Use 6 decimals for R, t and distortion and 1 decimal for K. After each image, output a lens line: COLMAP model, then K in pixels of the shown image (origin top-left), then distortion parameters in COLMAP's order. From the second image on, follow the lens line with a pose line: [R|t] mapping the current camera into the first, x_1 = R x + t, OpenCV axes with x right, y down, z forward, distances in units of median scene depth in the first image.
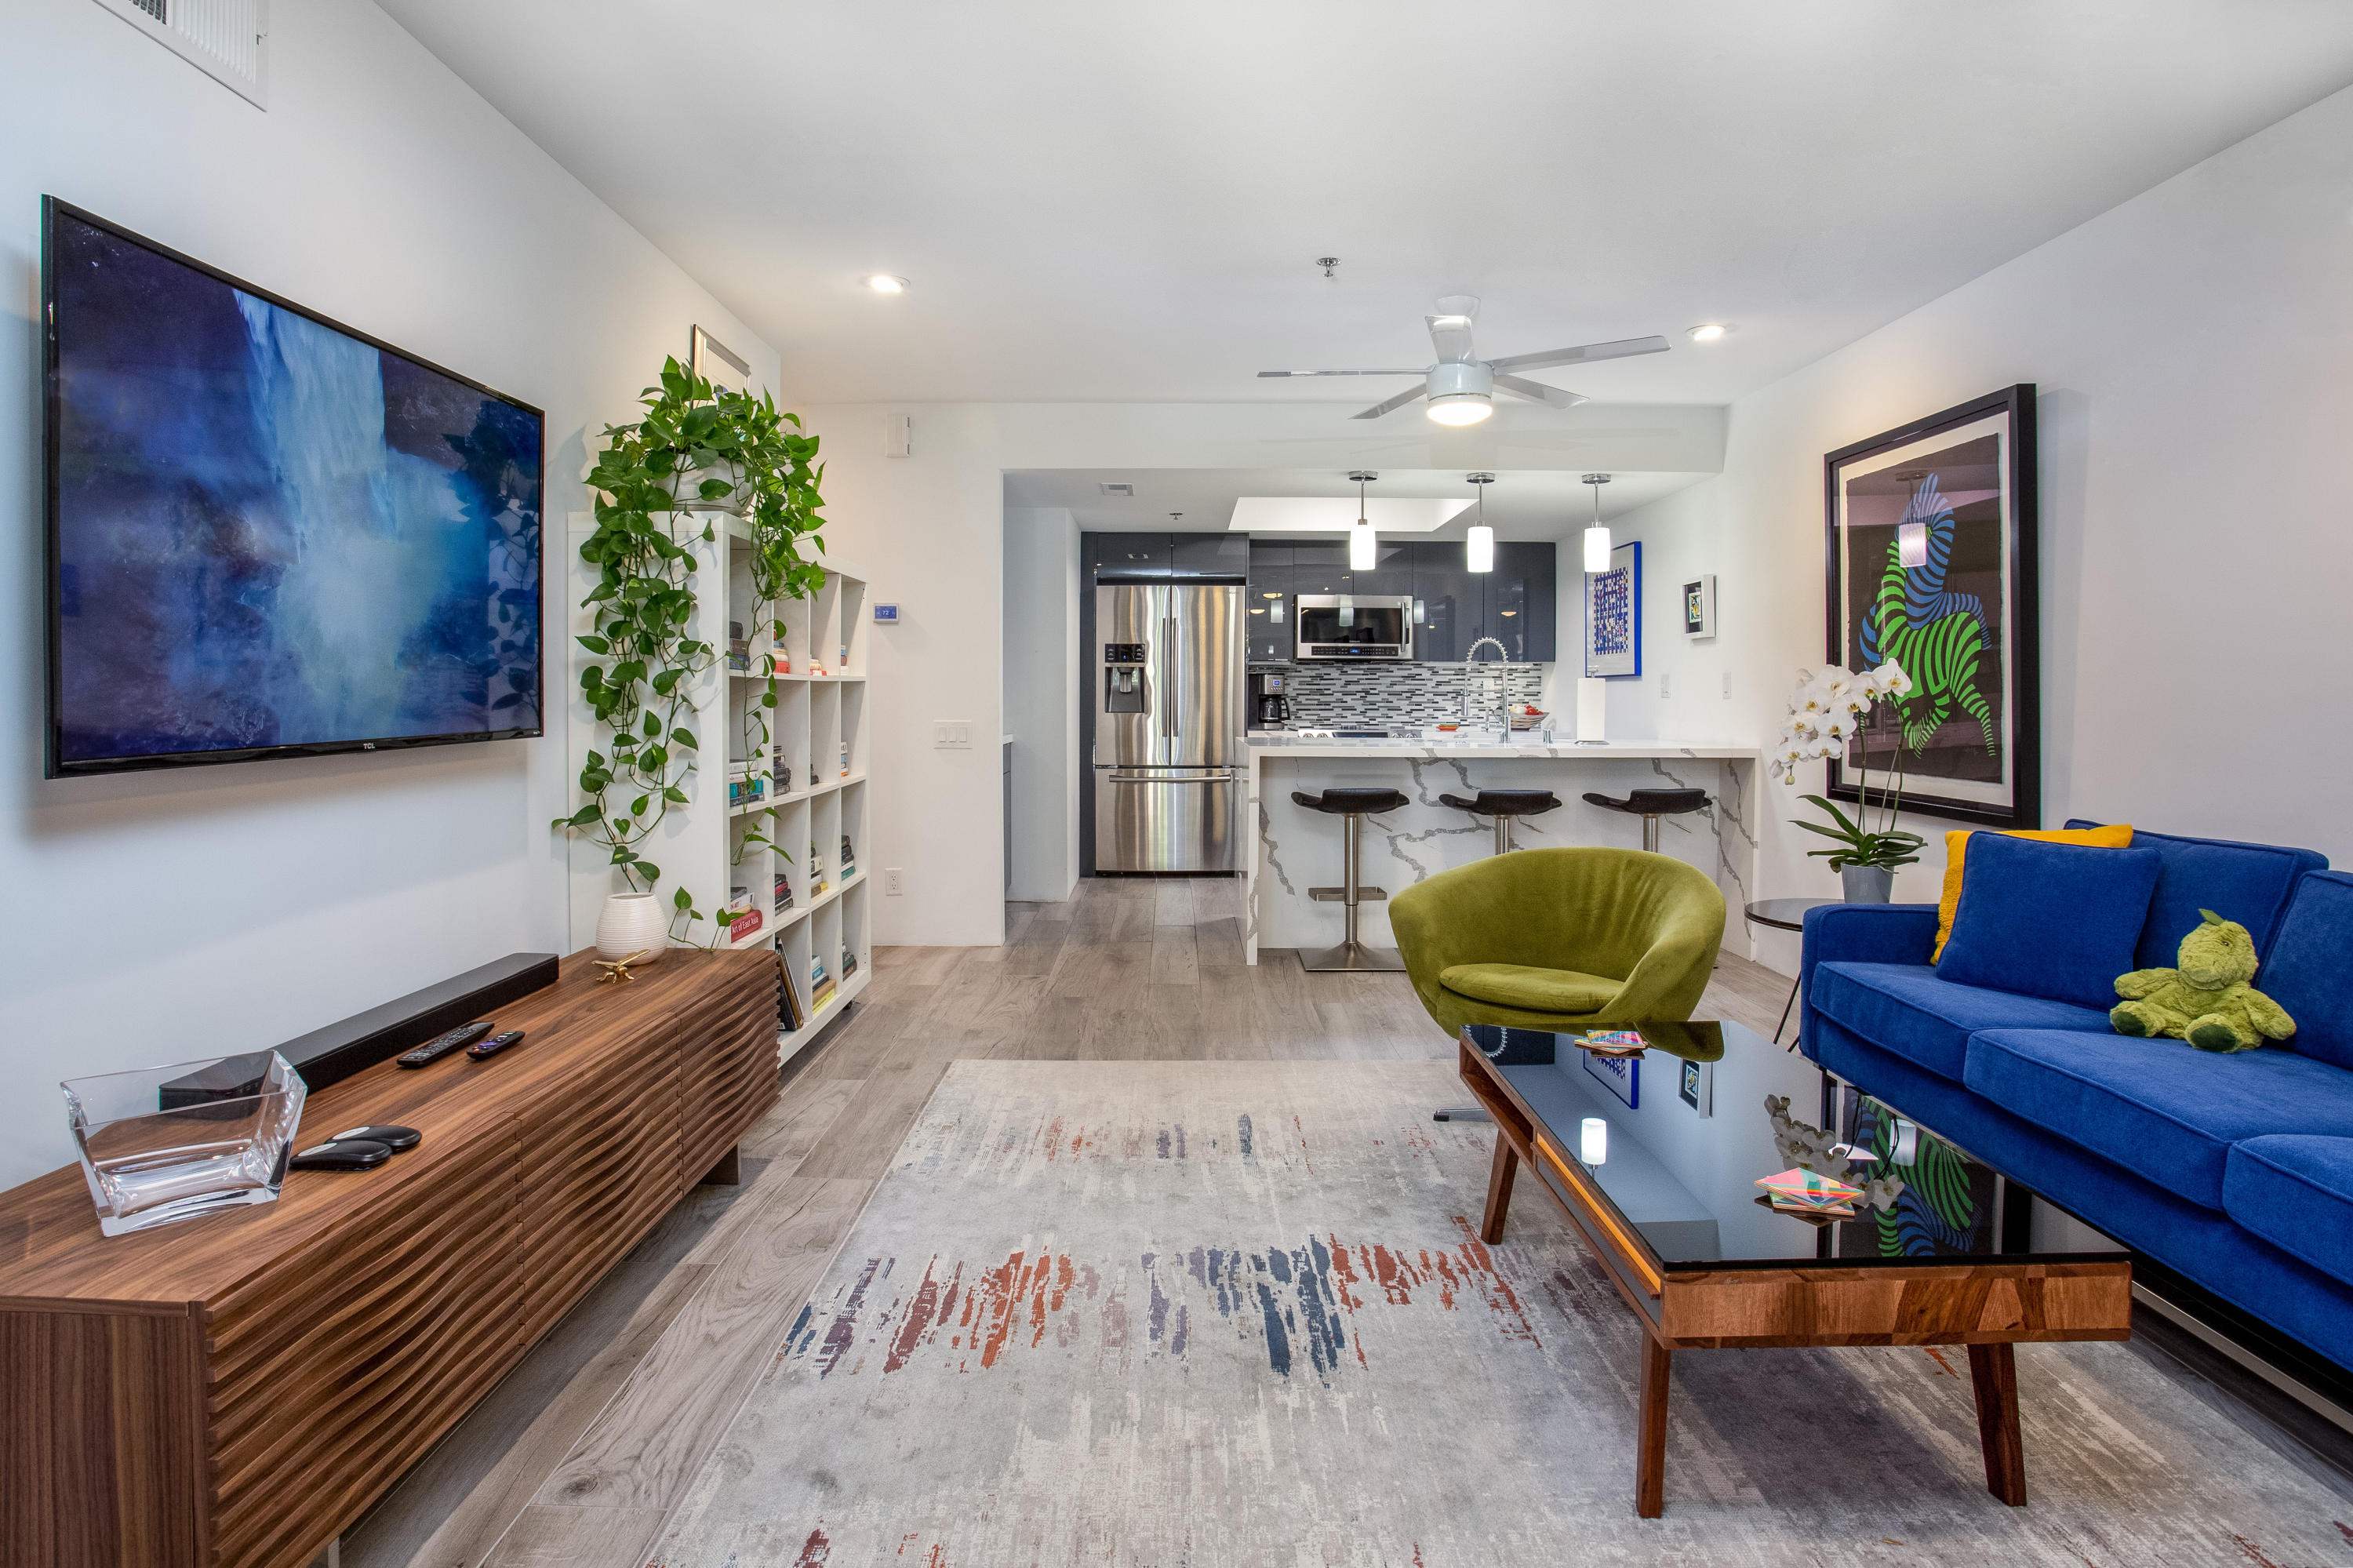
lens RADIAL K [[1224.2, 0, 1180.4], [0, 1224.2, 705.0], [0, 0, 1]] dist [-0.031468, 0.000248]
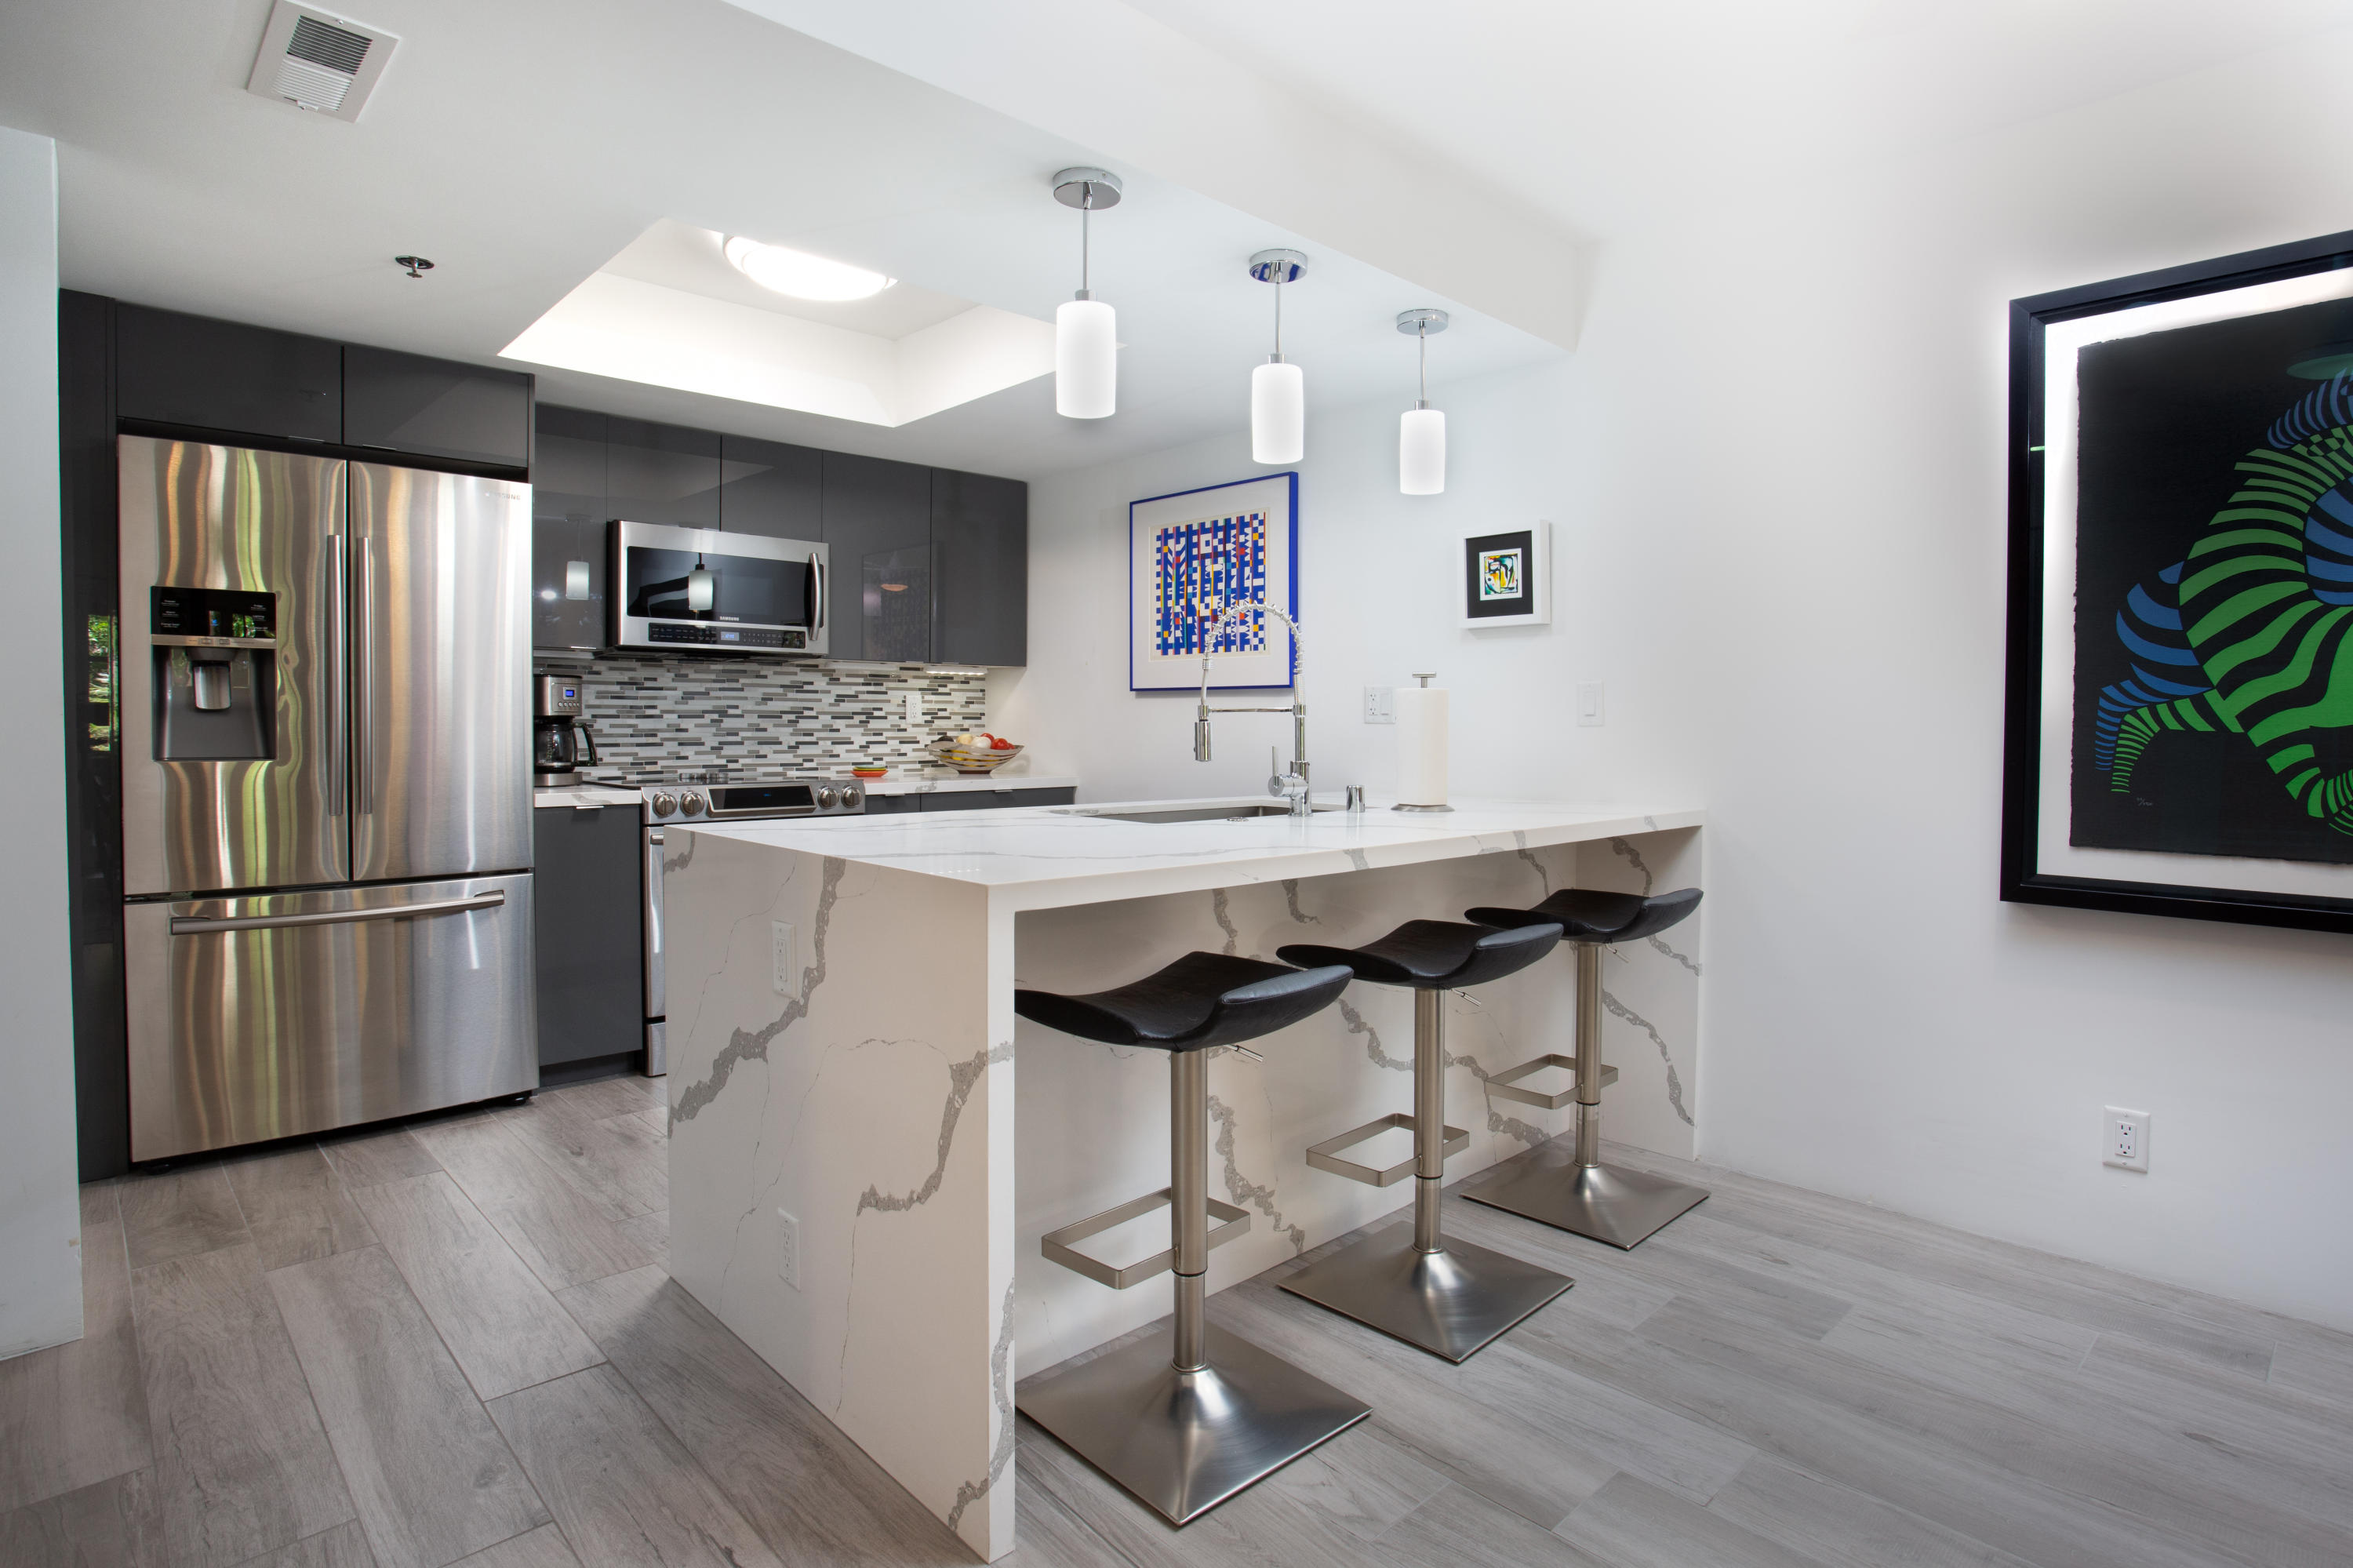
lens RADIAL K [[1228.8, 0, 1183.9], [0, 1228.8, 746.4], [0, 0, 1]] dist [-0.074125, 0.035015]
pose [[0.731727, -0.012749, 0.681478, -0.077561], [0.002324, 0.999866, 0.016210, -0.003778], [-0.681593, -0.010278, 0.731659, 0.486573]]
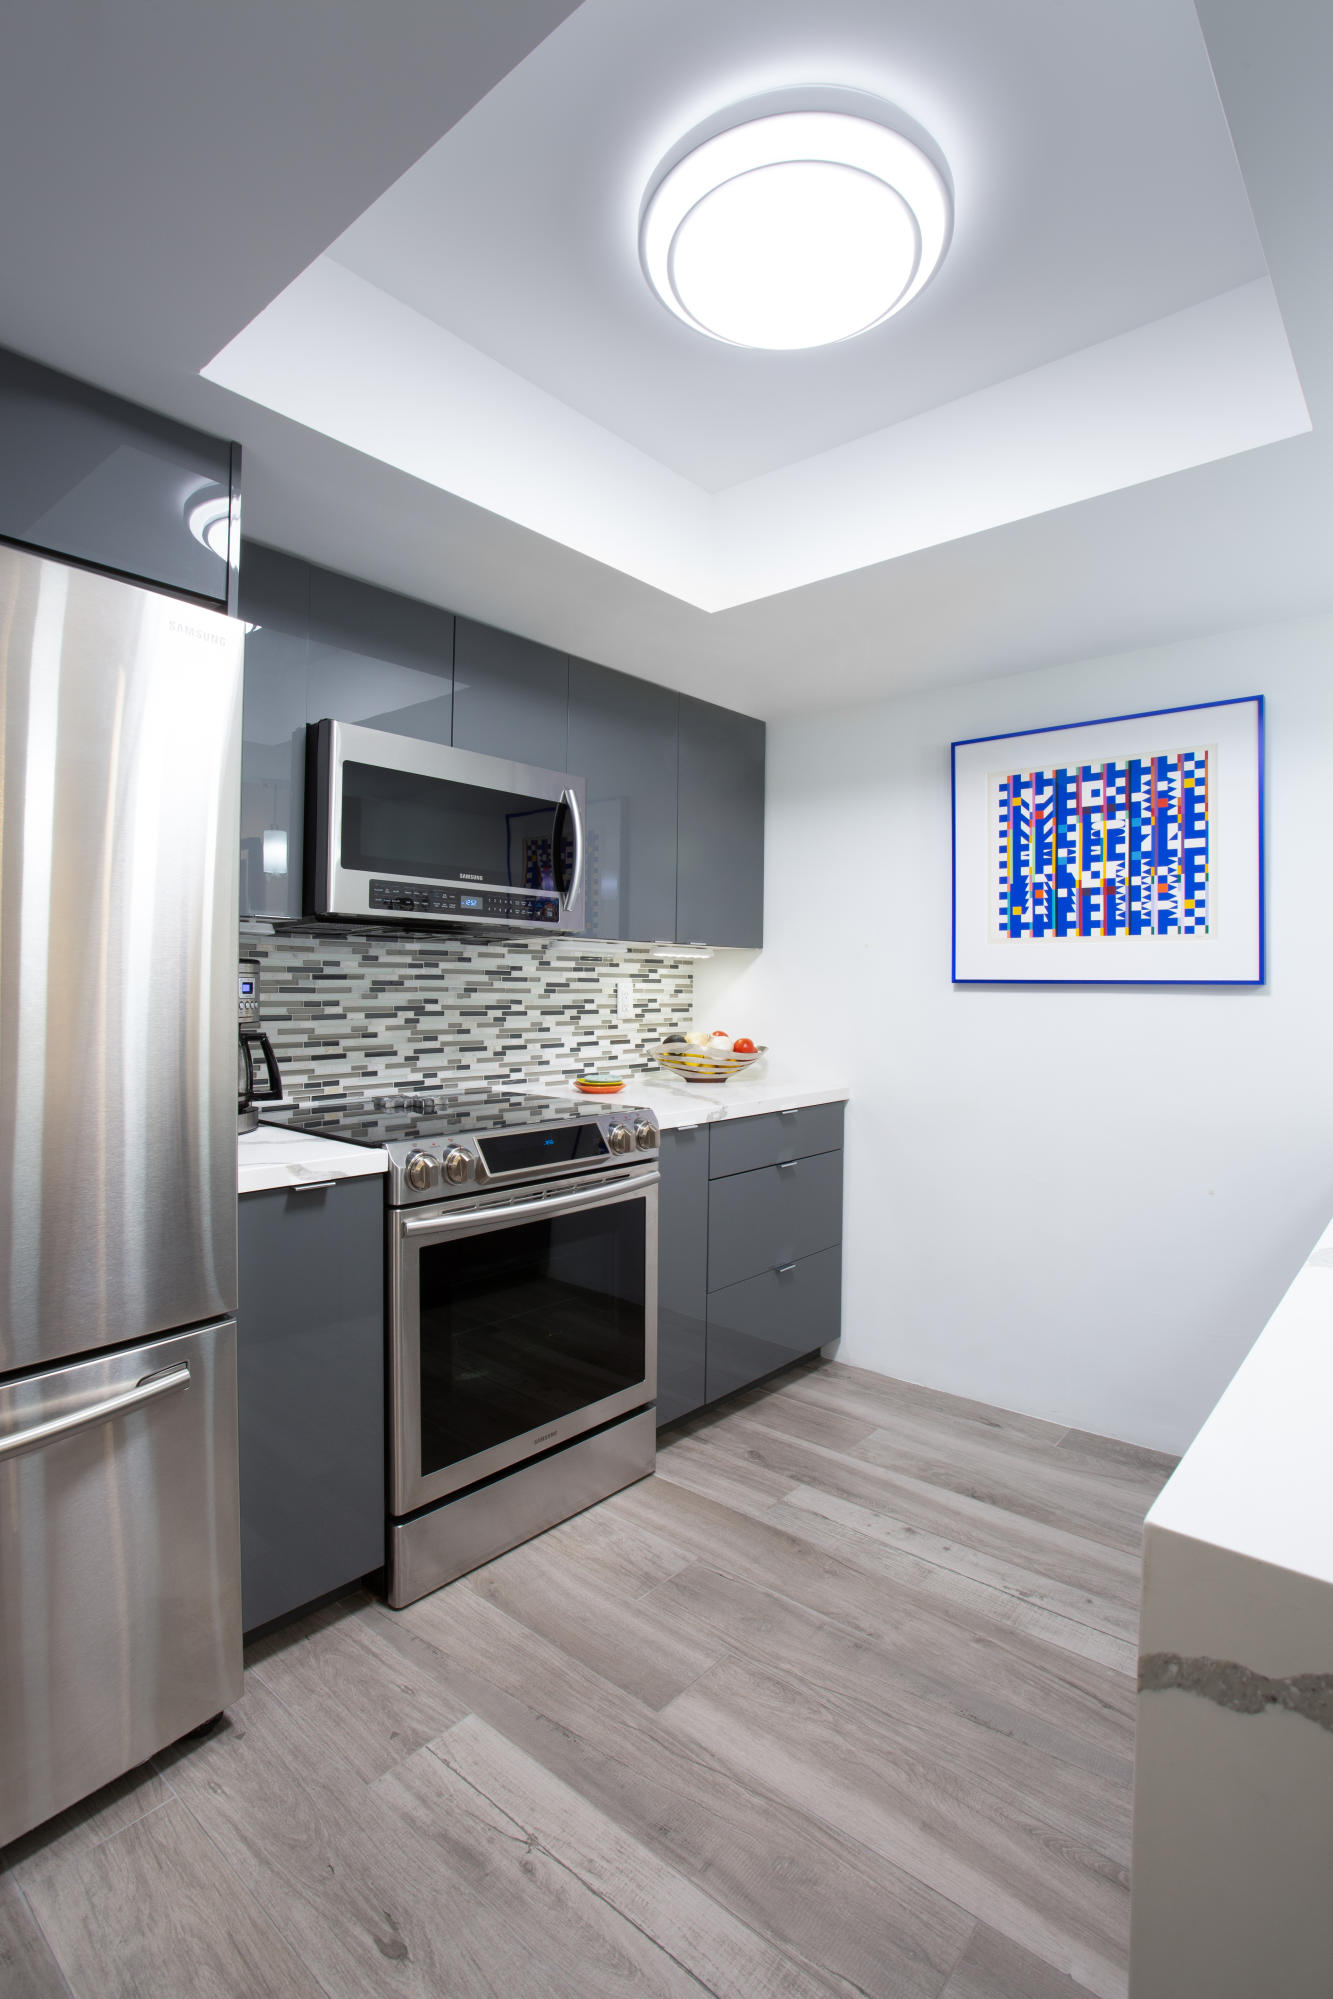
lens RADIAL K [[981.7, 0, 650.6], [0, 981.7, 983.2], [0, 0, 1]] dist [-0.094200, 0.058211]
pose [[0.665804, 0.006427, 0.746099, -0.041244], [-0.002056, 0.999975, -0.006779, -0.018384], [-0.746124, 0.002980, 0.665800, 0.785101]]
